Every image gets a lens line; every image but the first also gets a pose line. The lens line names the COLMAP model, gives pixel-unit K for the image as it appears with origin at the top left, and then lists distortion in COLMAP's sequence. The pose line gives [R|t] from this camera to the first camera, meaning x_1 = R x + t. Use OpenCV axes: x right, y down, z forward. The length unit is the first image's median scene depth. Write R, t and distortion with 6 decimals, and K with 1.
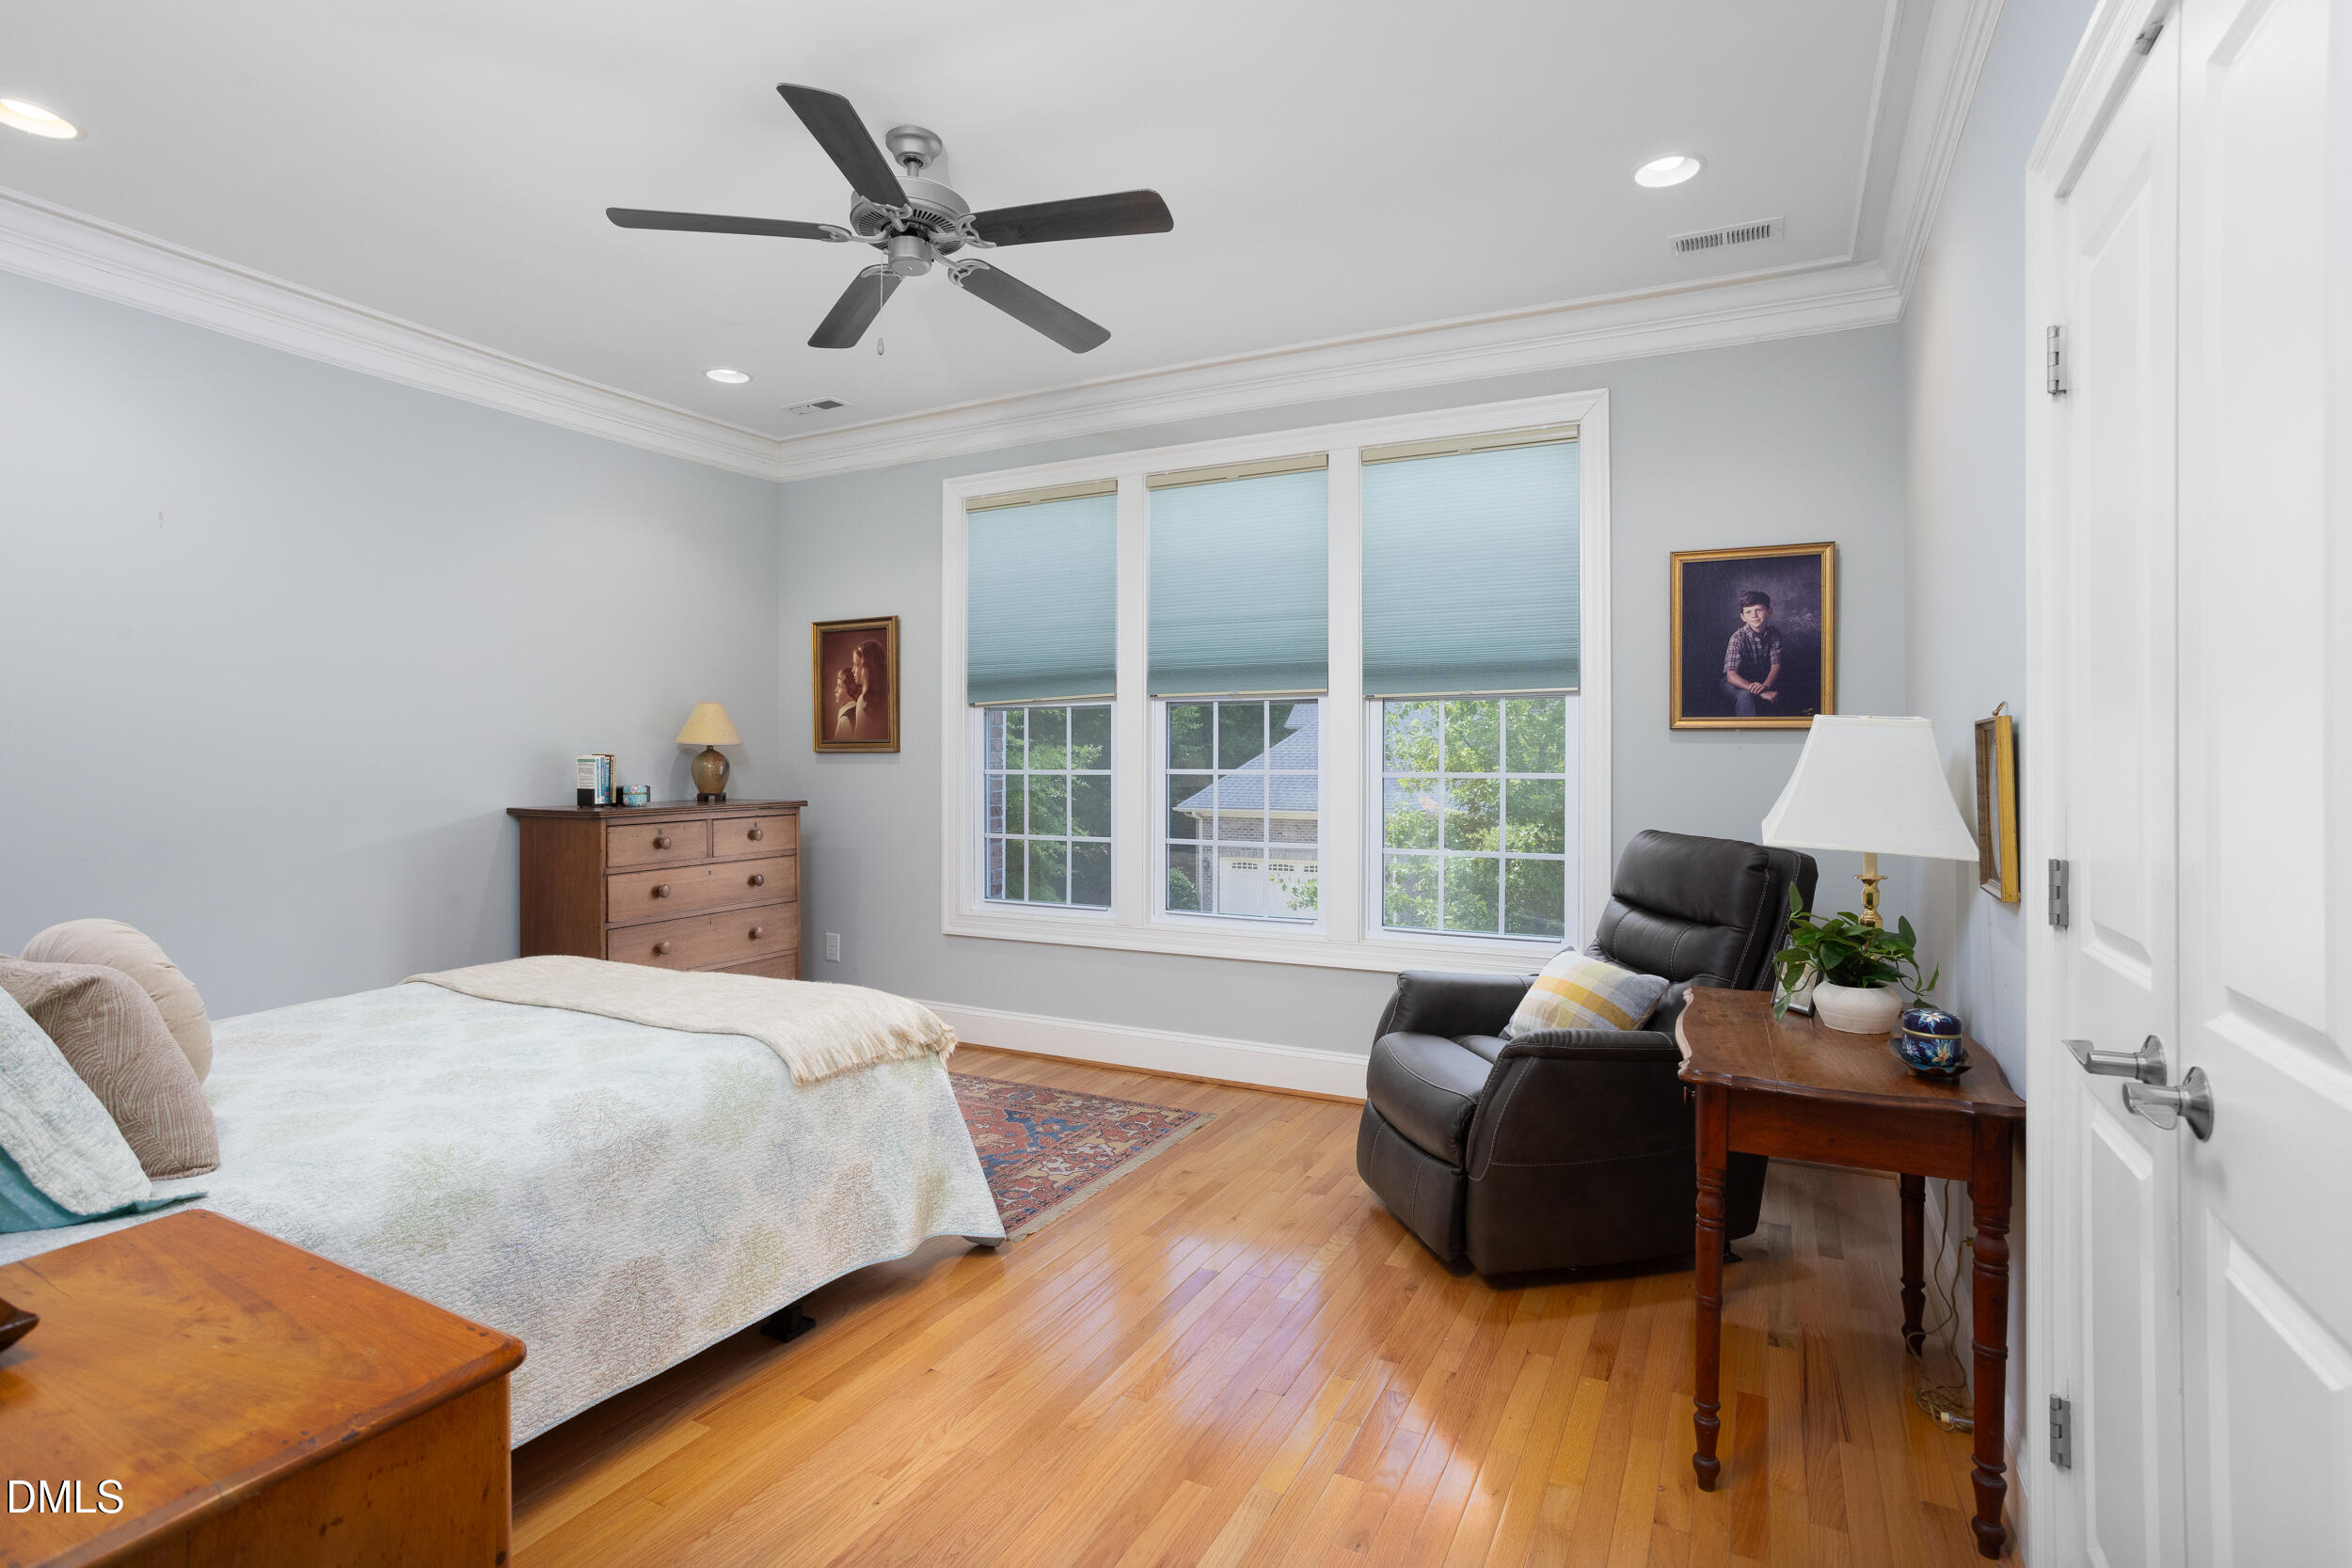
lens RADIAL K [[1148.3, 0, 1178.6], [0, 1148.3, 754.4], [0, 0, 1]] dist [-0.057099, 0.034909]
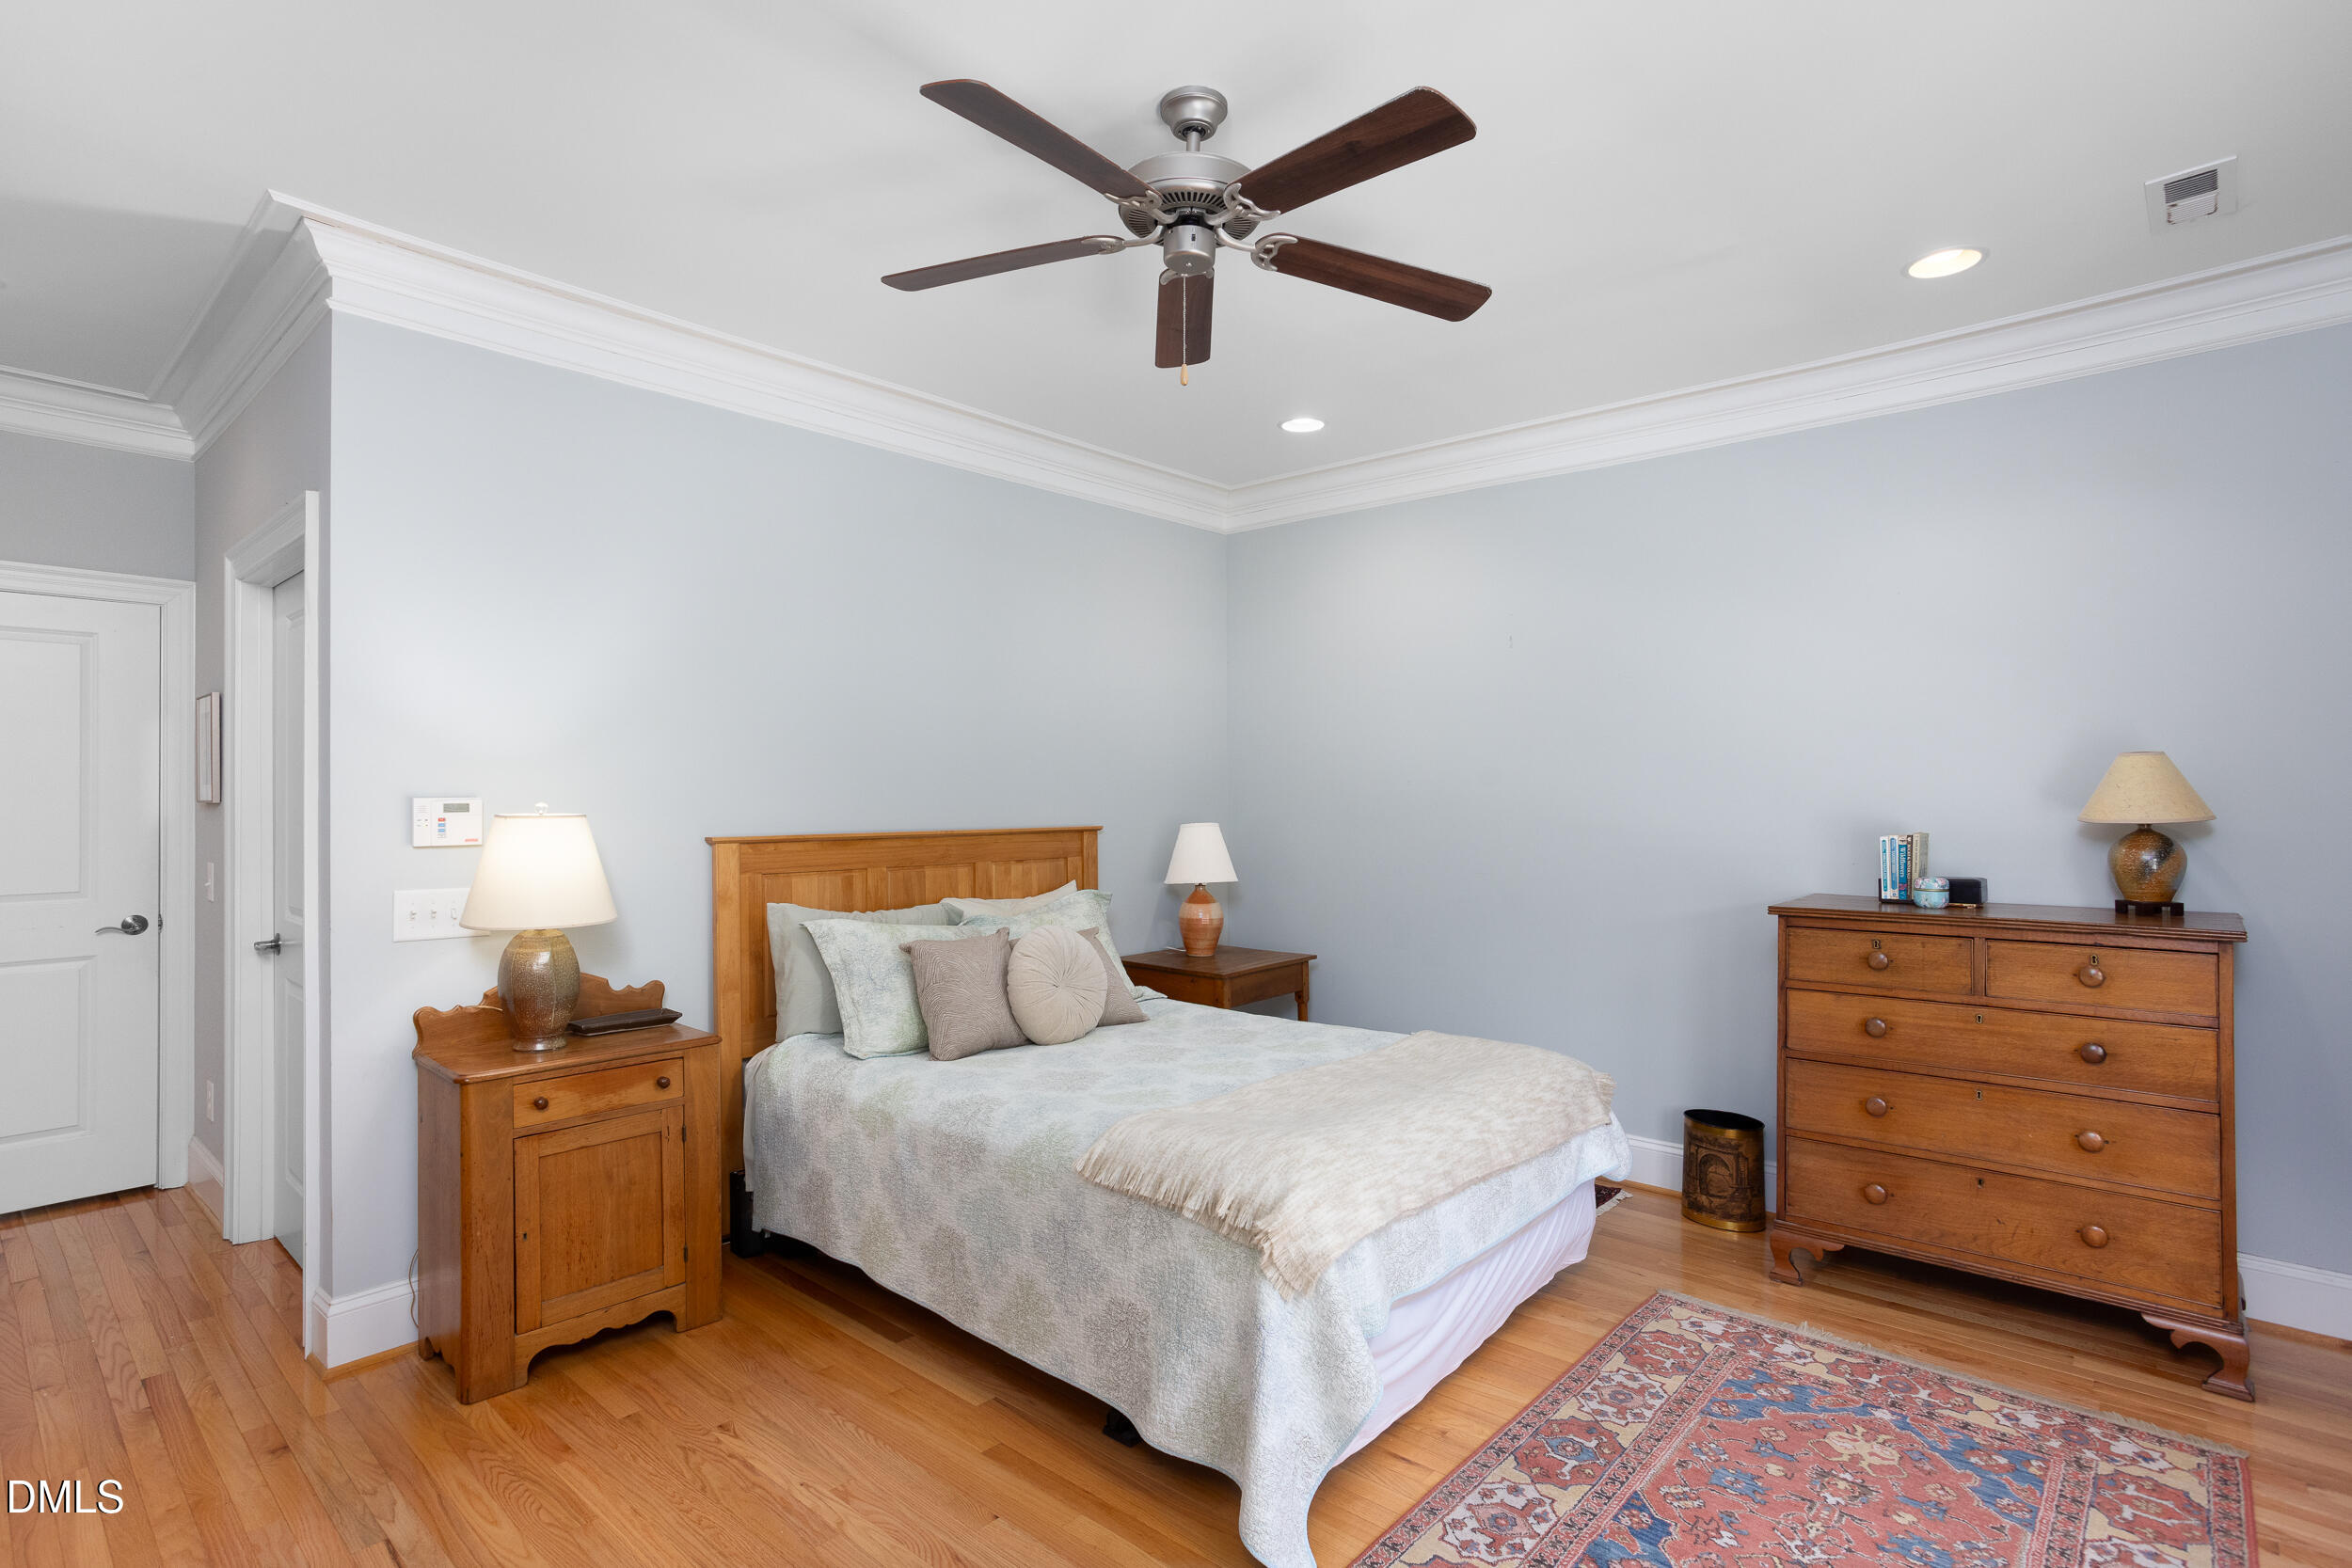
lens RADIAL K [[1153.3, 0, 1187.2], [0, 1153.3, 795.5], [0, 0, 1]] dist [-0.018854, 0.000185]
pose [[-0.254824, -0.003717, -0.966980, 0.569463], [0.005229, 0.999973, -0.005222, -0.040822], [0.966973, -0.006387, -0.254798, 1.210268]]
